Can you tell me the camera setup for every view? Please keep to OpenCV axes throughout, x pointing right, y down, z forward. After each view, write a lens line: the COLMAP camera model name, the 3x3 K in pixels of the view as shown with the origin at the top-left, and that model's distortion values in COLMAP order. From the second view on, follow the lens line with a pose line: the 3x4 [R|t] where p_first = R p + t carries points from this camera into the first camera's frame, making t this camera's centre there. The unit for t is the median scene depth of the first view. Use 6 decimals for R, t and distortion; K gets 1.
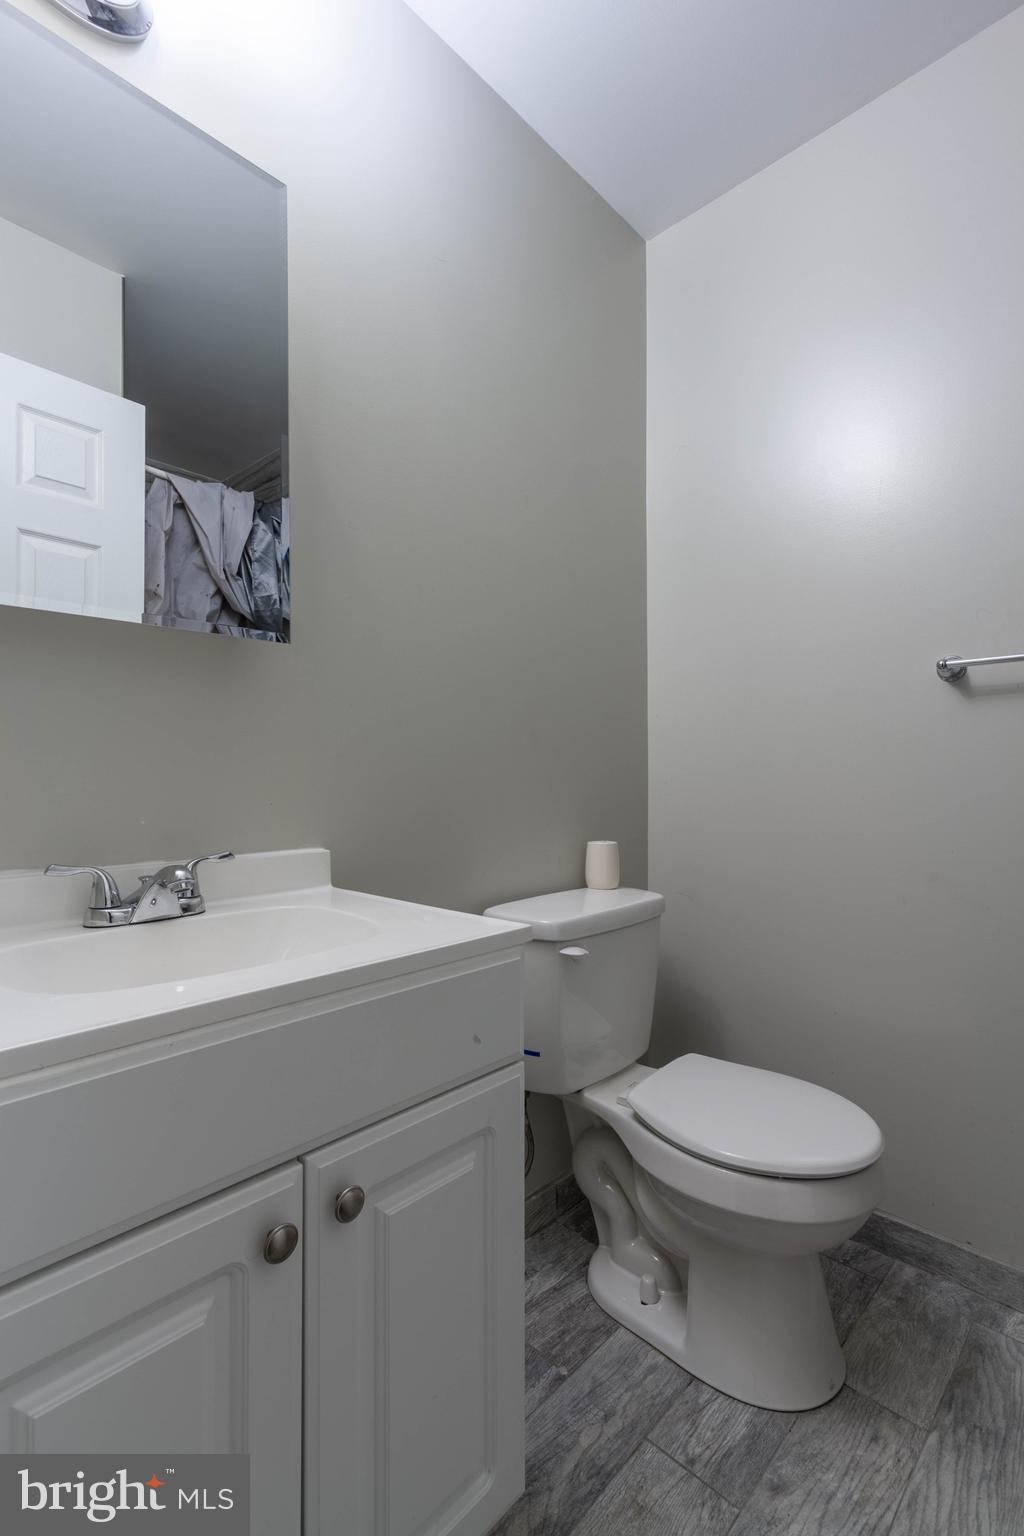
lens RADIAL K [[704.6, 0, 512.0], [0, 704.6, 768.0], [0, 0, 1]] dist [0.001912, -0.000990]
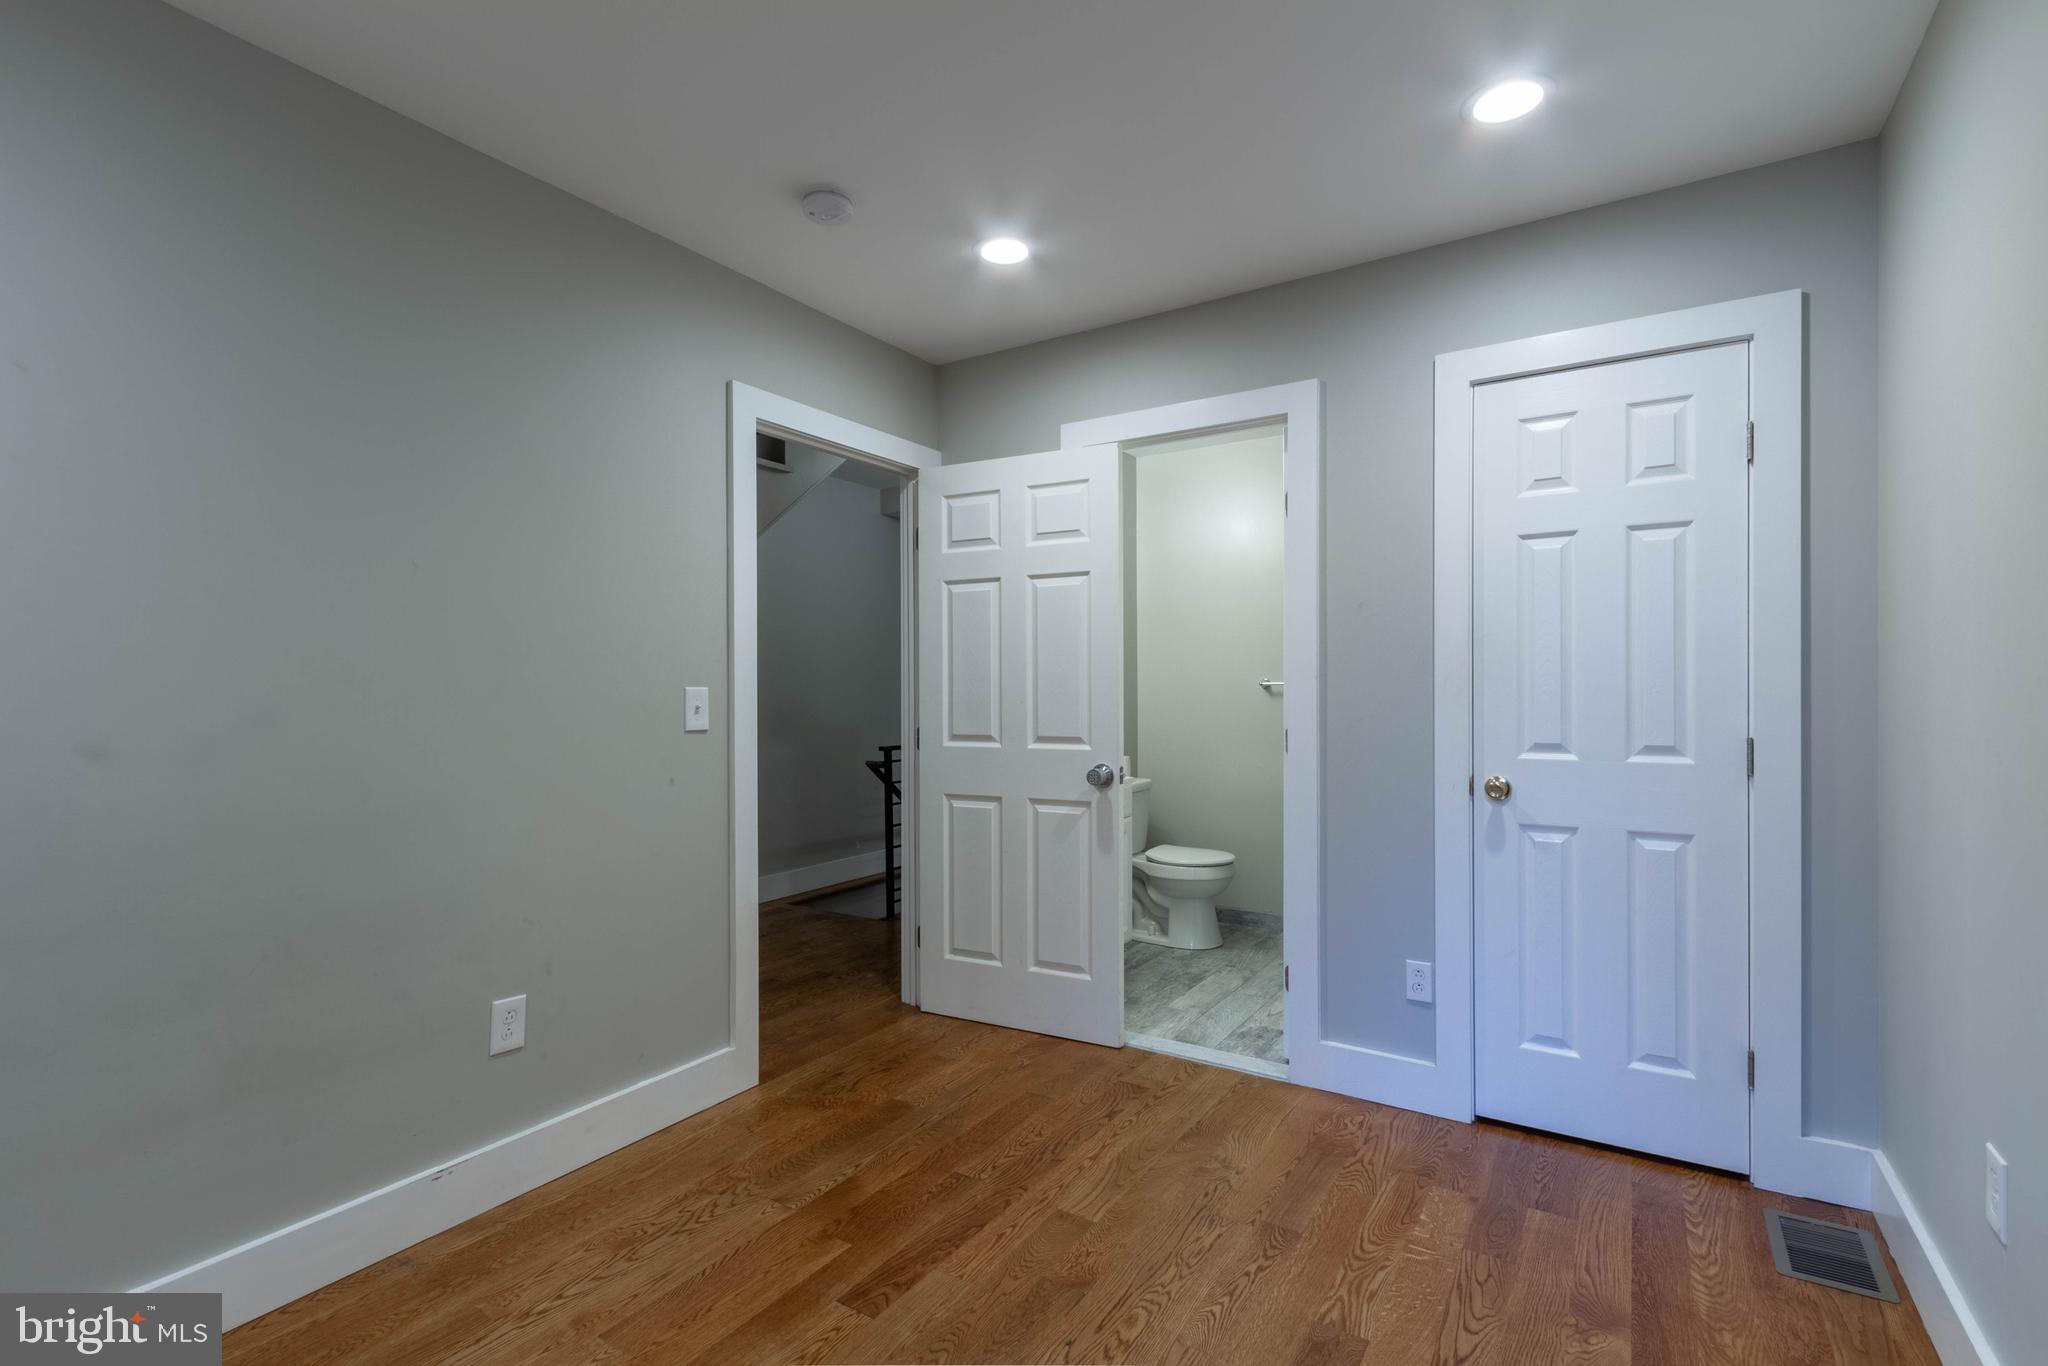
lens RADIAL K [[950.7, 0, 1024.0], [0, 950.7, 683.0], [0, 0, 1]] dist [0.011326, -0.000358]
pose [[0.982497, 0.000862, 0.186274, -1.120666], [-0.002329, 0.999968, 0.007658, -0.224659], [-0.186261, -0.007958, 0.982468, -2.845561]]
